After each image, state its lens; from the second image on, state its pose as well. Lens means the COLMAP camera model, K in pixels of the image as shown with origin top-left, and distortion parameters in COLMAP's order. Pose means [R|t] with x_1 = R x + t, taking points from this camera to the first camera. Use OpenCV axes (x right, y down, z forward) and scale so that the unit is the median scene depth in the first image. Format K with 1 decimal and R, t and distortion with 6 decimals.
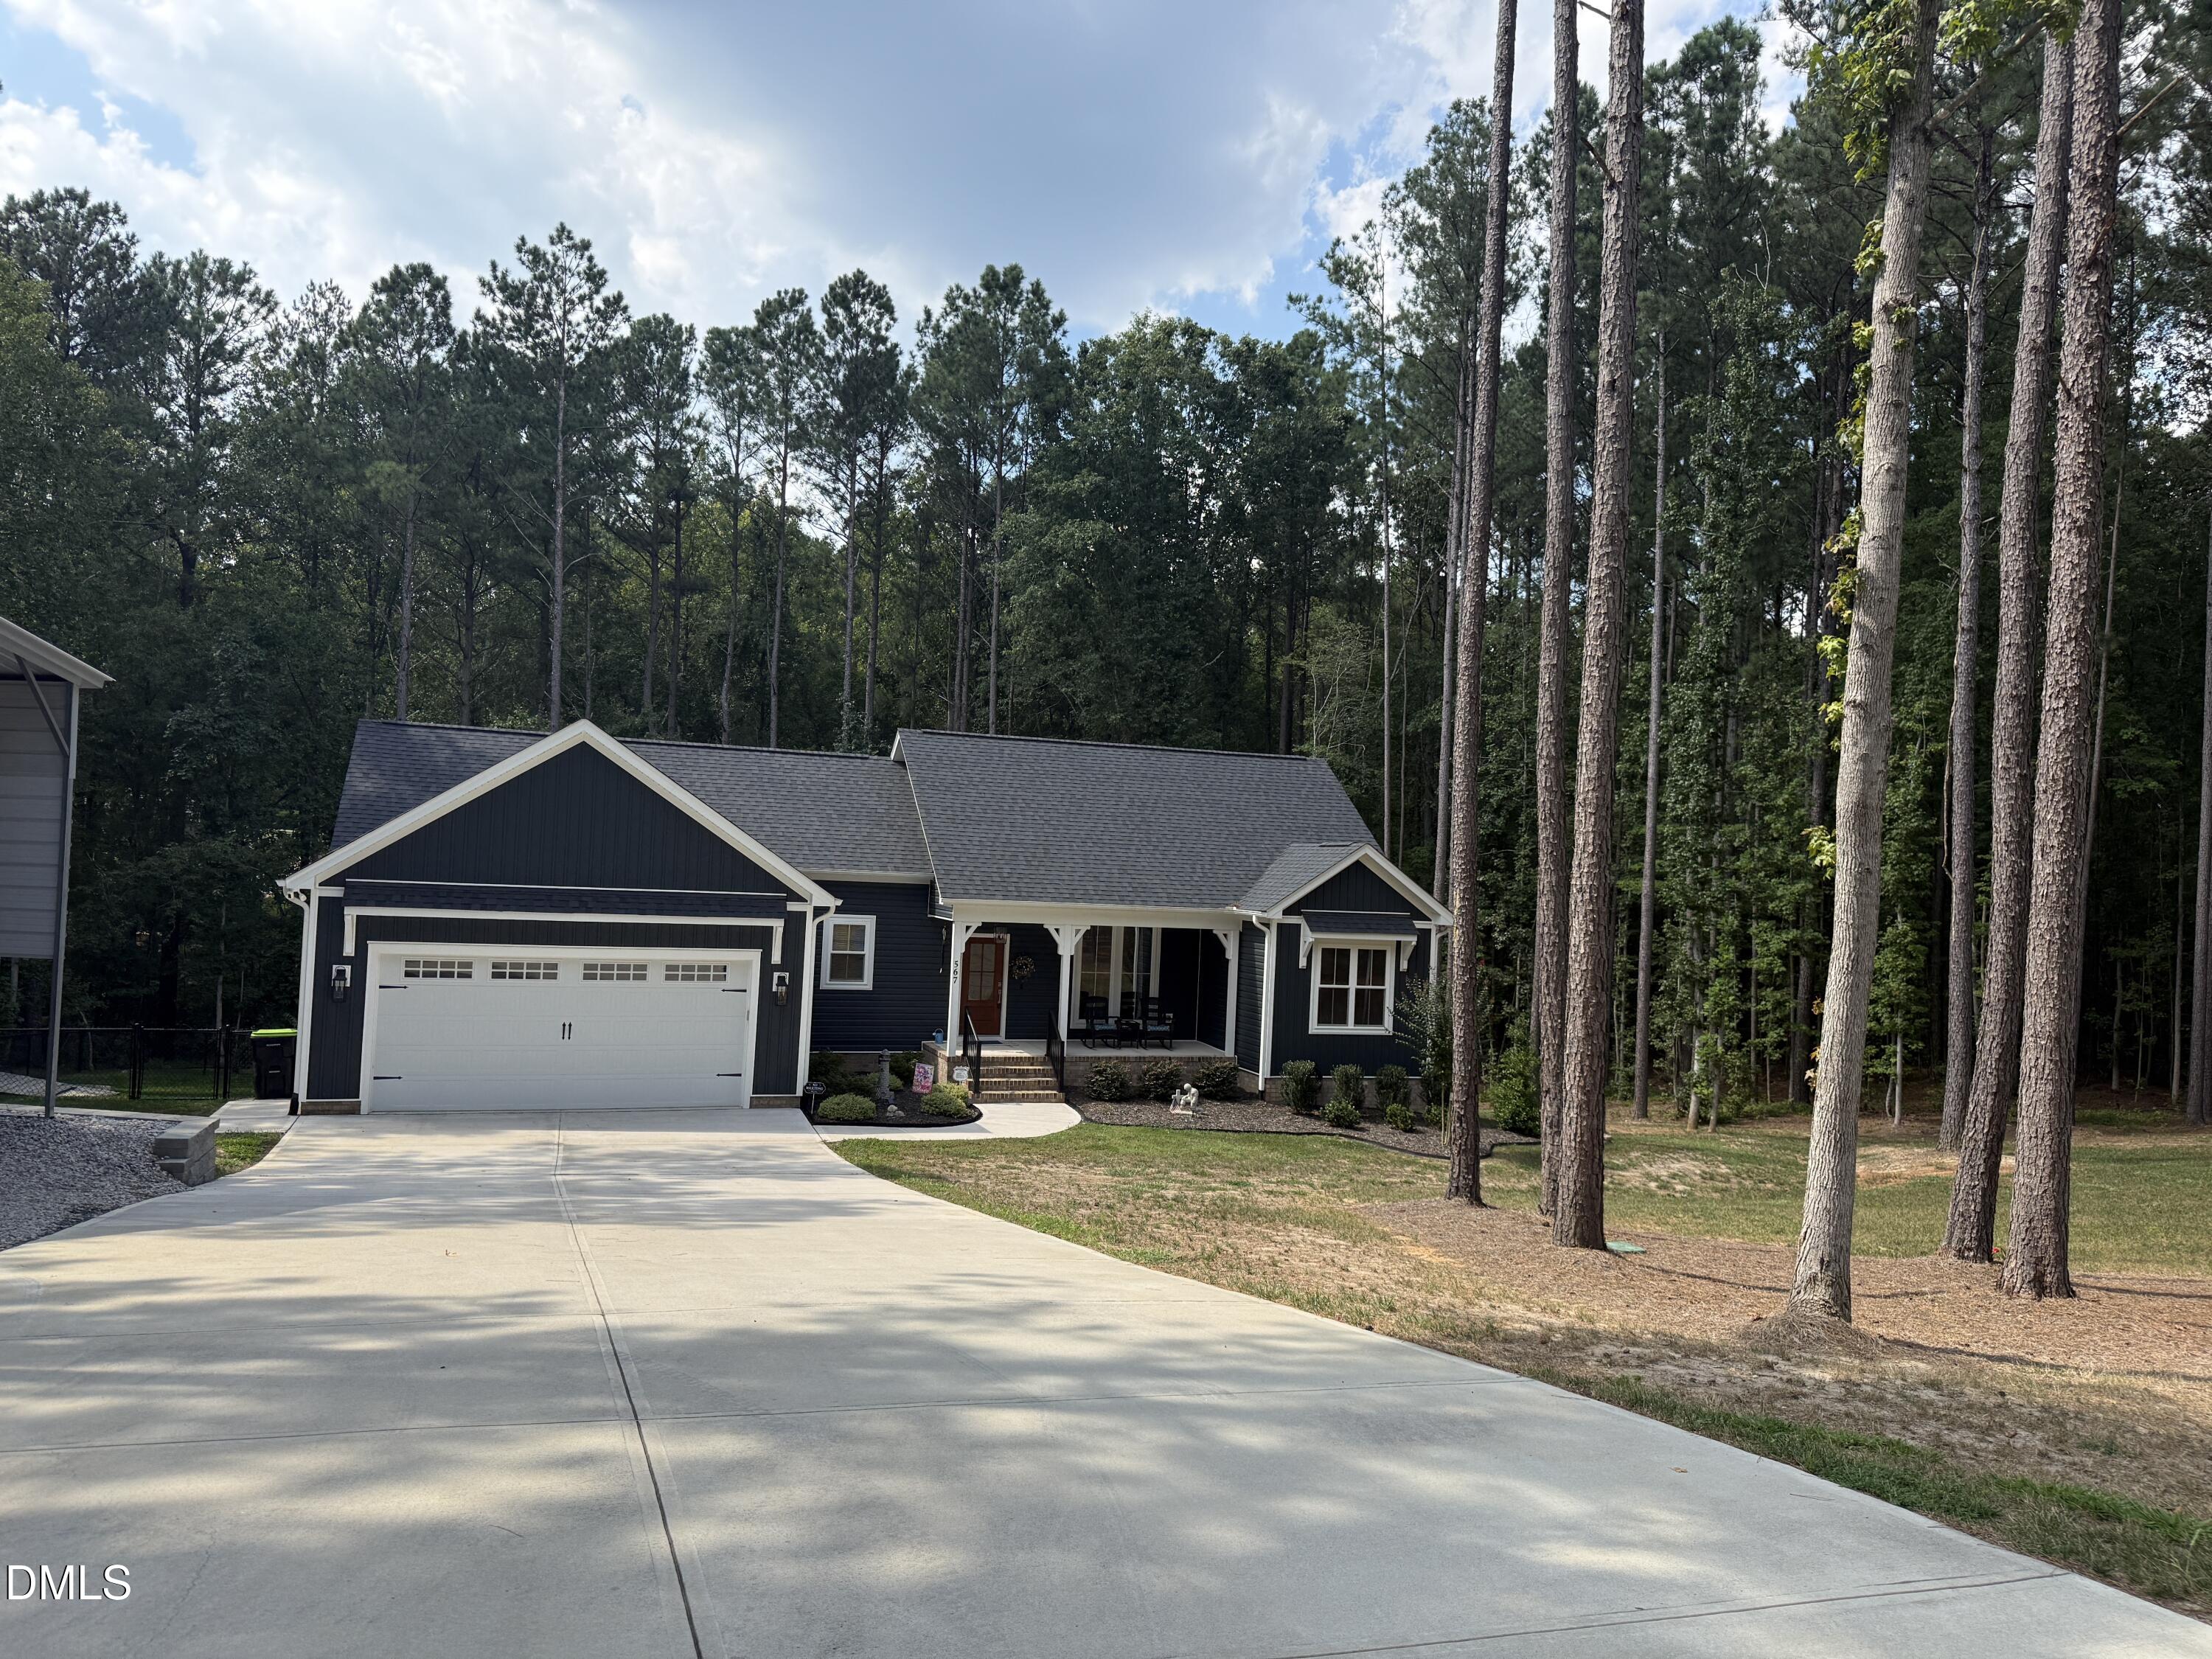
lens RADIAL K [[1535.7, 0, 1109.7], [0, 1535.7, 732.6], [0, 0, 1]] dist [0.150273, -0.194045]
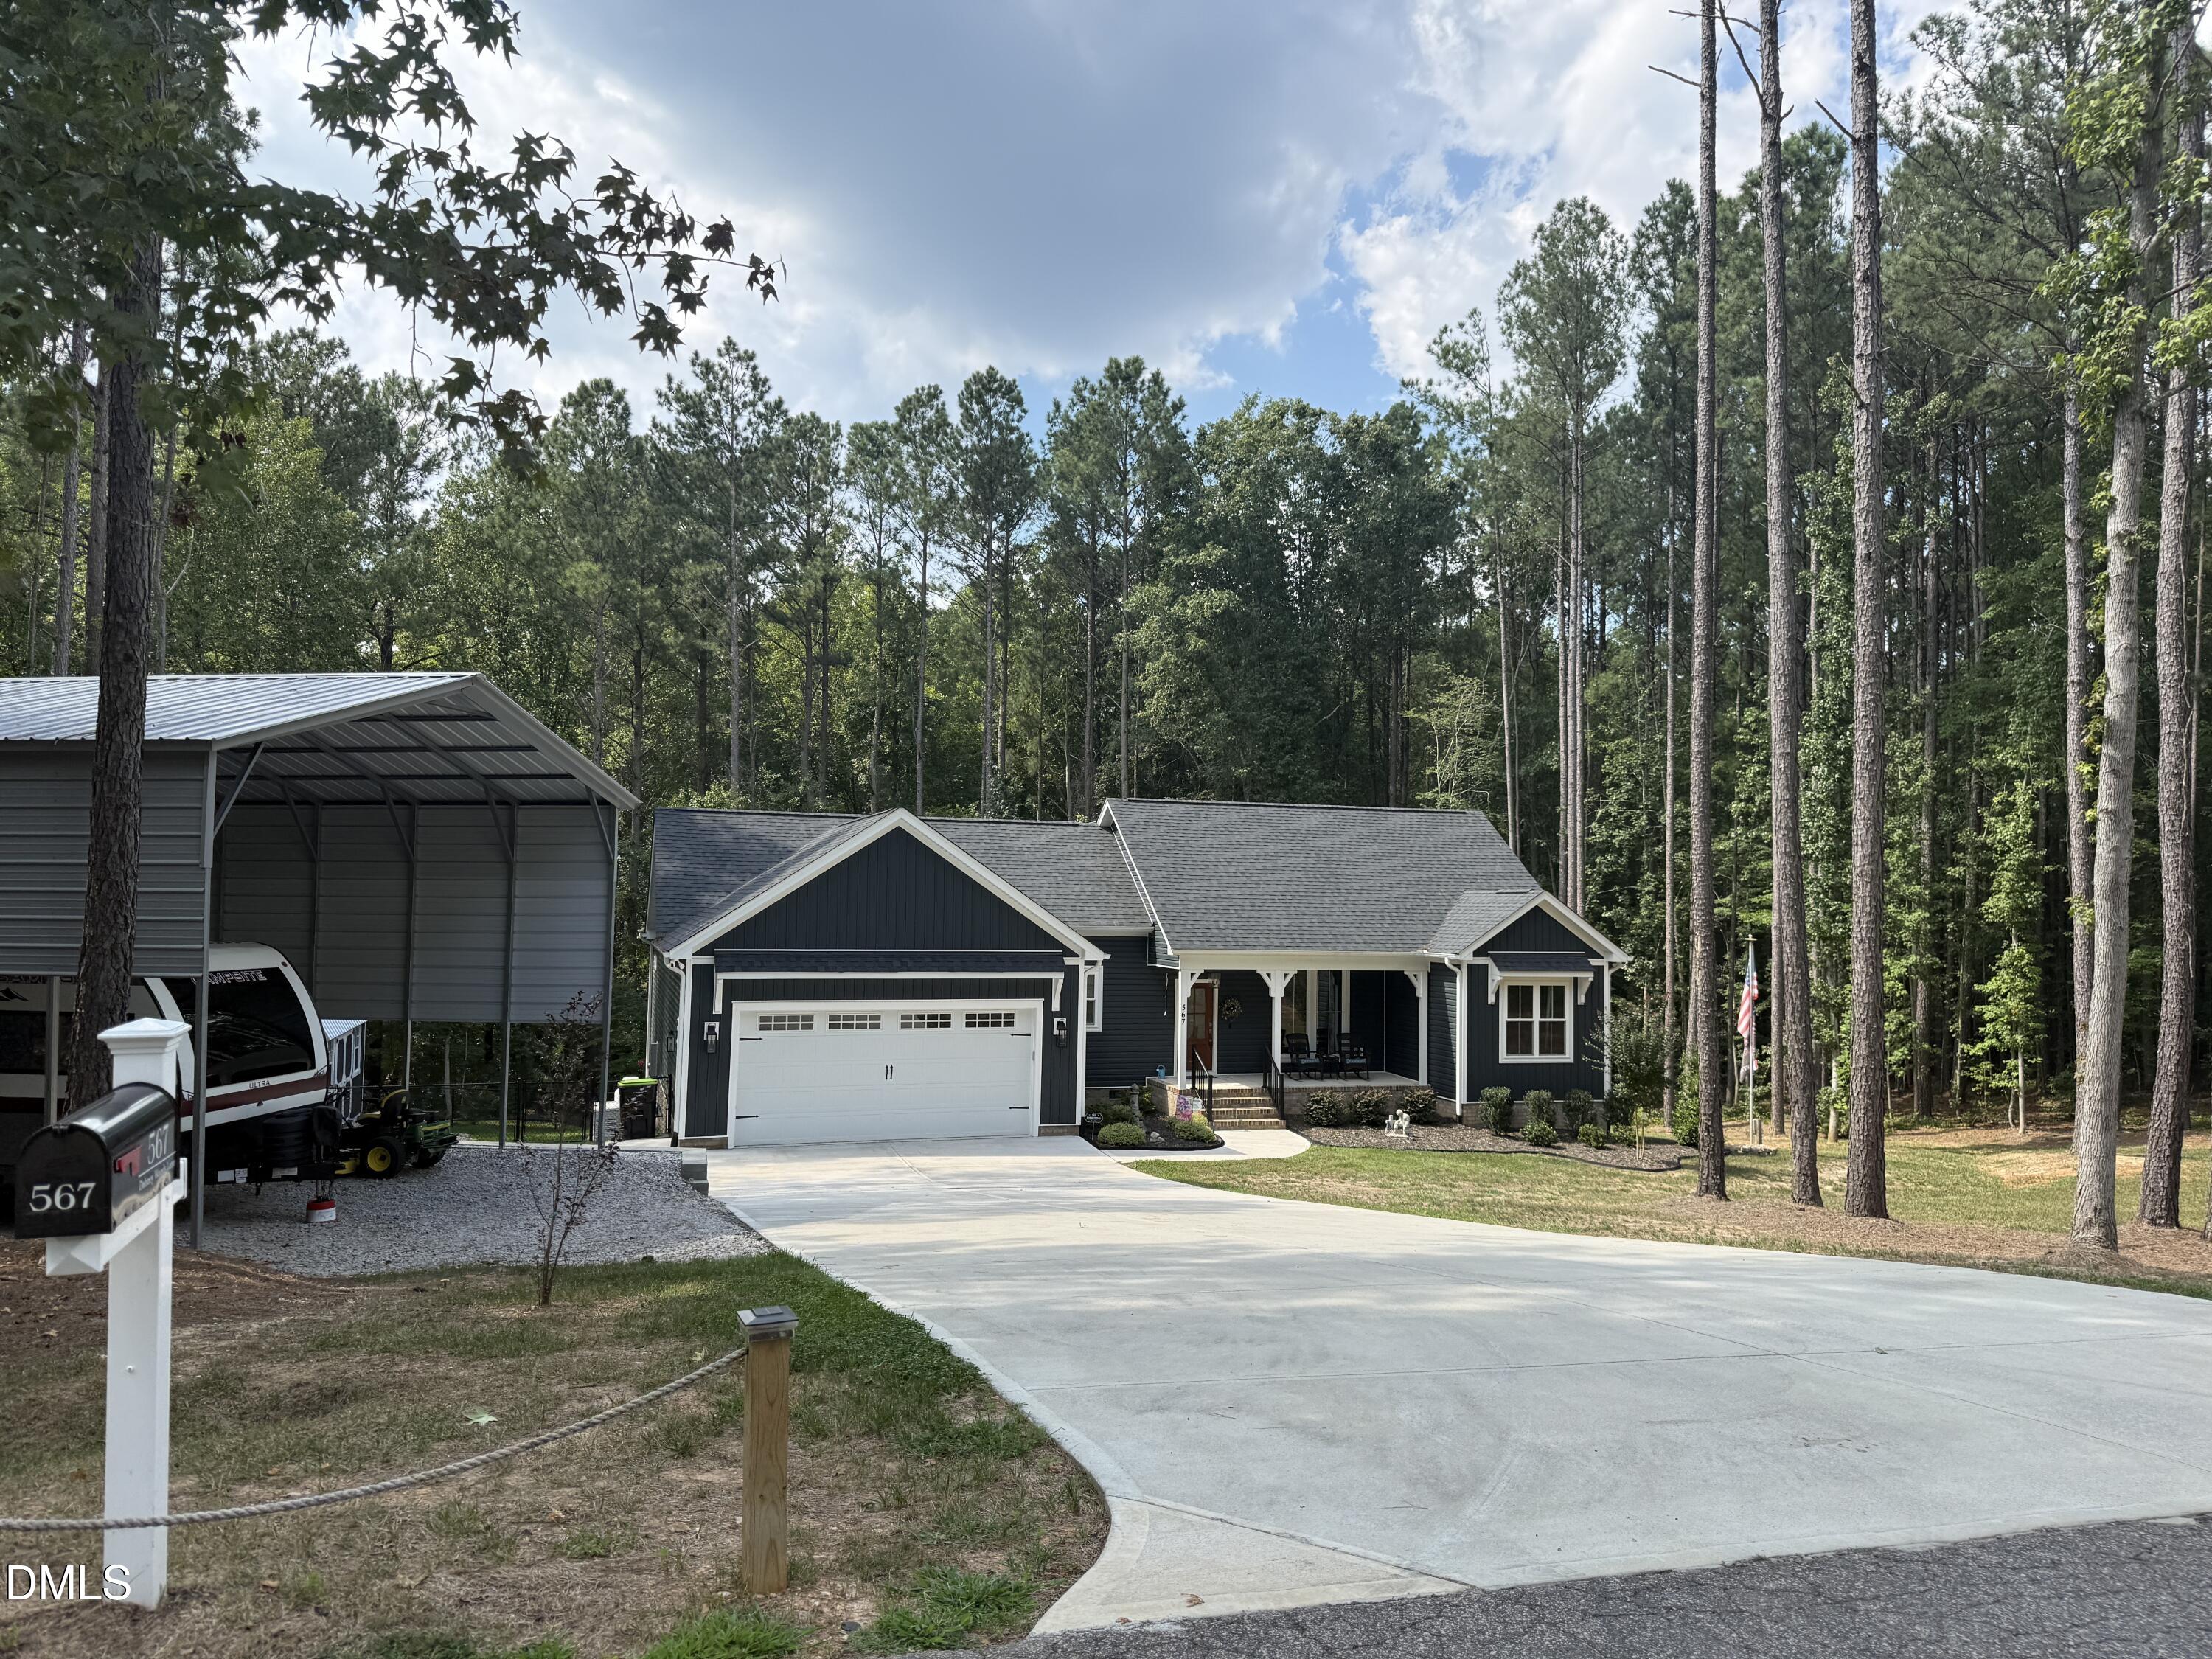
lens RADIAL K [[1553.9, 0, 1101.7], [0, 1553.9, 726.1], [0, 0, 1]] dist [0.151022, -0.165649]
pose [[0.999326, -0.032139, -0.017737, -0.119882], [0.031660, 0.999143, -0.026666, -0.025031], [0.018579, 0.026087, 0.999487, -0.137762]]
